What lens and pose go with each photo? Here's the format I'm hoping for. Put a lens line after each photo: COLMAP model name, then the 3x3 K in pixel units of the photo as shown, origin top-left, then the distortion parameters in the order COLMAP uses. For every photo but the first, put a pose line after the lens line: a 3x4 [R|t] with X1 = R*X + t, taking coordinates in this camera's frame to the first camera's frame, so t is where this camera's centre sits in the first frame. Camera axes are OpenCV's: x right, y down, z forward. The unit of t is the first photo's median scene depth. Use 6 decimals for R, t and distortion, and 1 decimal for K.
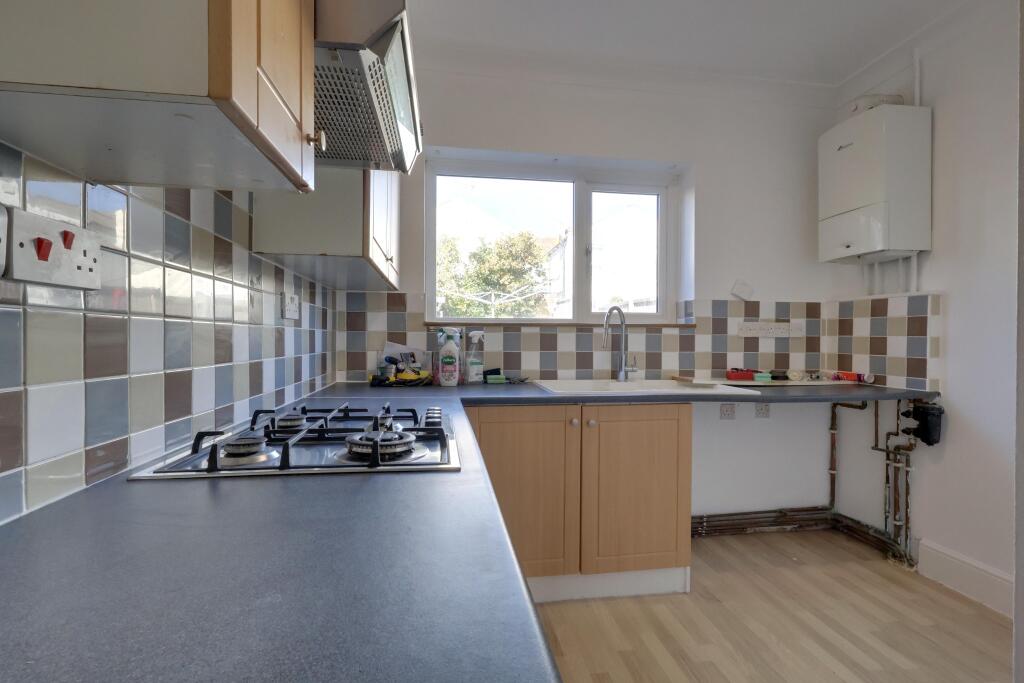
lens RADIAL K [[473.3, 0, 510.9], [0, 473.3, 342.5], [0, 0, 1]] dist [-0.005056, -0.000320]
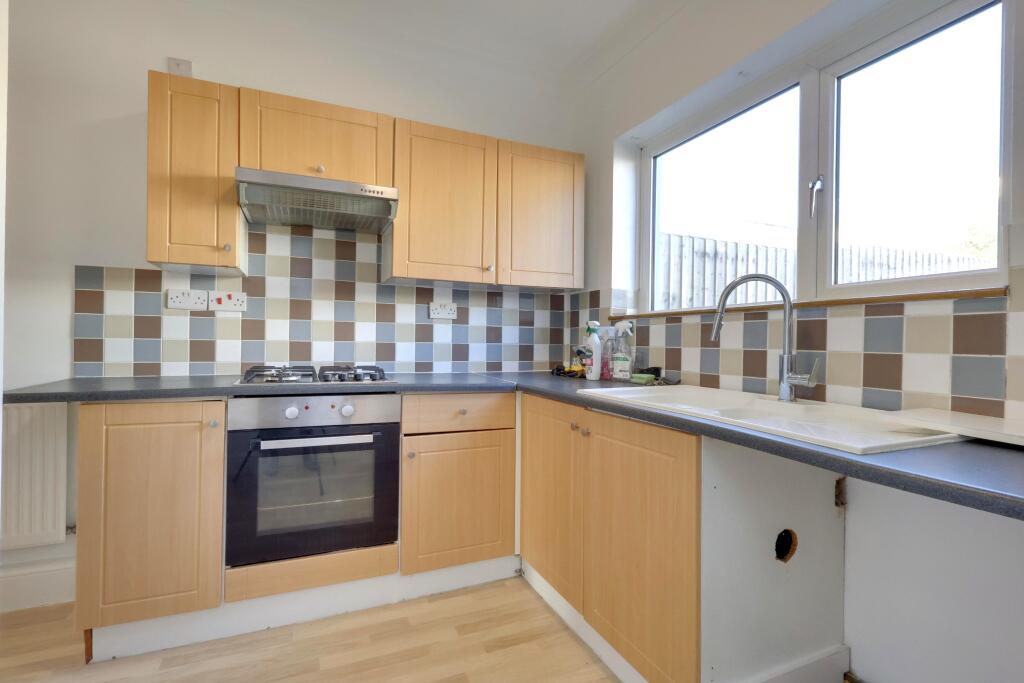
lens RADIAL K [[473.3, 0, 510.9], [0, 473.3, 342.5], [0, 0, 1]] dist [-0.005056, -0.000320]
pose [[0.266474, 0.002290, -0.963840, 0.765720], [-0.018722, 0.999821, -0.002801, 0.019710], [0.963660, 0.018792, 0.266469, 0.563620]]
